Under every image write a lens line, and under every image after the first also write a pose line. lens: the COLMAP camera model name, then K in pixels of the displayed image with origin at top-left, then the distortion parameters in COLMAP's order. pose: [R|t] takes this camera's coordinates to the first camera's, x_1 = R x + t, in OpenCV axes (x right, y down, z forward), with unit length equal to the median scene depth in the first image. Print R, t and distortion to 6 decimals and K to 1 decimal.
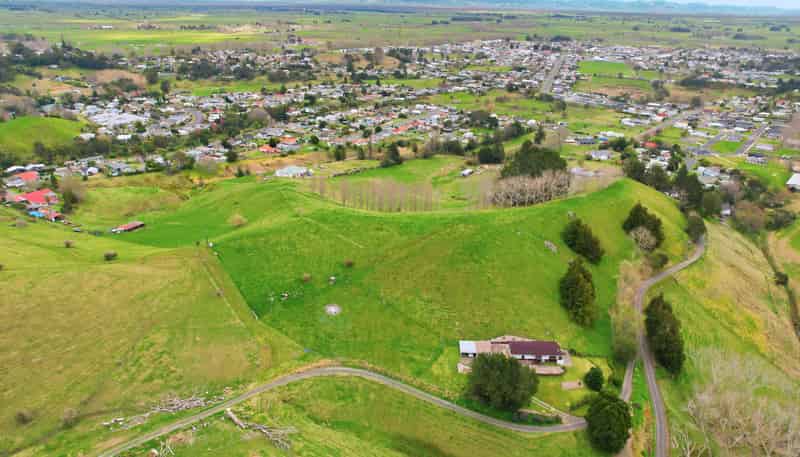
lens RADIAL K [[521.6, 0, 400.0], [0, 521.6, 228.5], [0, 0, 1]] dist [-0.075621, 0.067499]
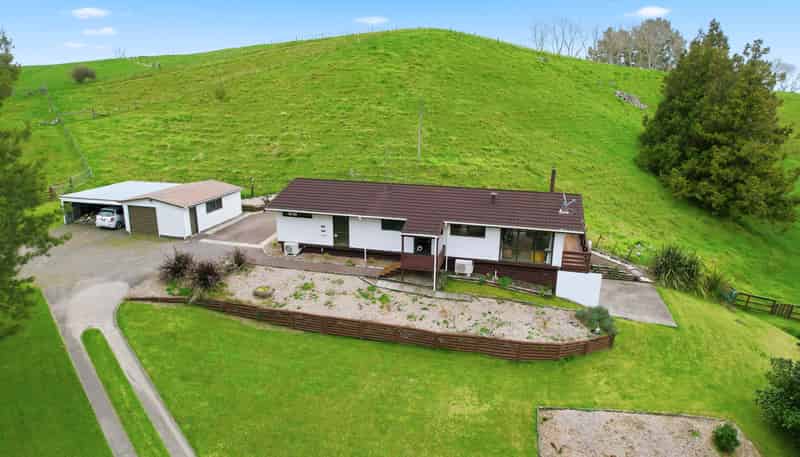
lens RADIAL K [[509.4, 0, 400.0], [0, 509.4, 228.5], [0, 0, 1]] dist [-0.071071, 0.063403]
pose [[0.972701, 0.052436, -0.226062, 0.132078], [-0.086850, 0.985600, -0.145086, 0.120896], [0.215199, 0.160759, 0.963248, 0.381623]]
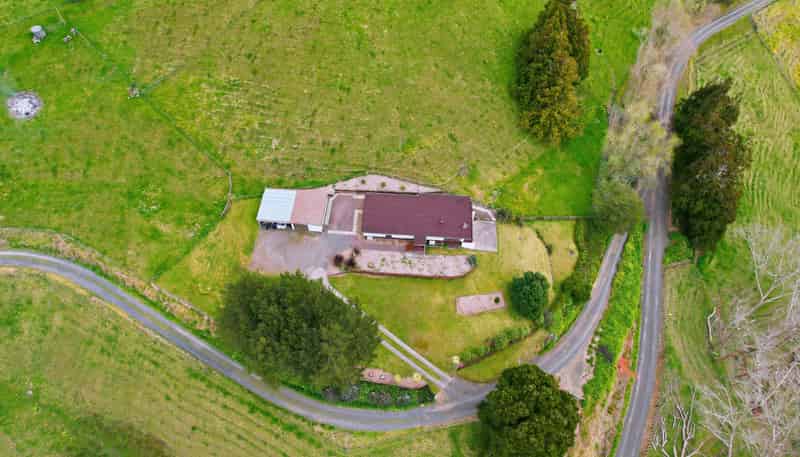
lens RADIAL K [[509.4, 0, 400.0], [0, 509.4, 228.5], [0, 0, 1]] dist [-0.071071, 0.063403]
pose [[0.999447, 0.025978, -0.020779, 0.116117], [-0.010223, 0.834252, 0.551289, -0.004775], [0.031656, -0.550771, 0.834056, 0.279280]]
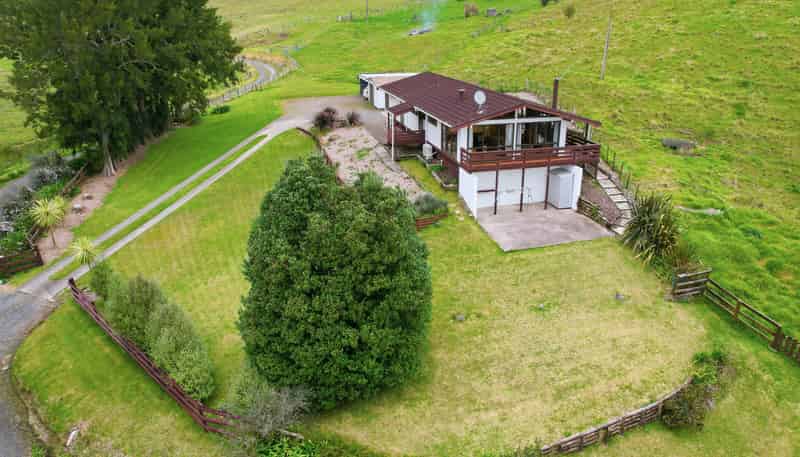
lens RADIAL K [[561.7, 0, 439.2], [0, 561.7, 230.7], [0, 0, 1]] dist [-0.046336, 0.002833]
pose [[0.337236, 0.323690, -0.884023, 0.207095], [-0.383668, 0.904766, 0.184924, 0.109646], [0.859692, 0.276808, 0.429309, 0.418450]]
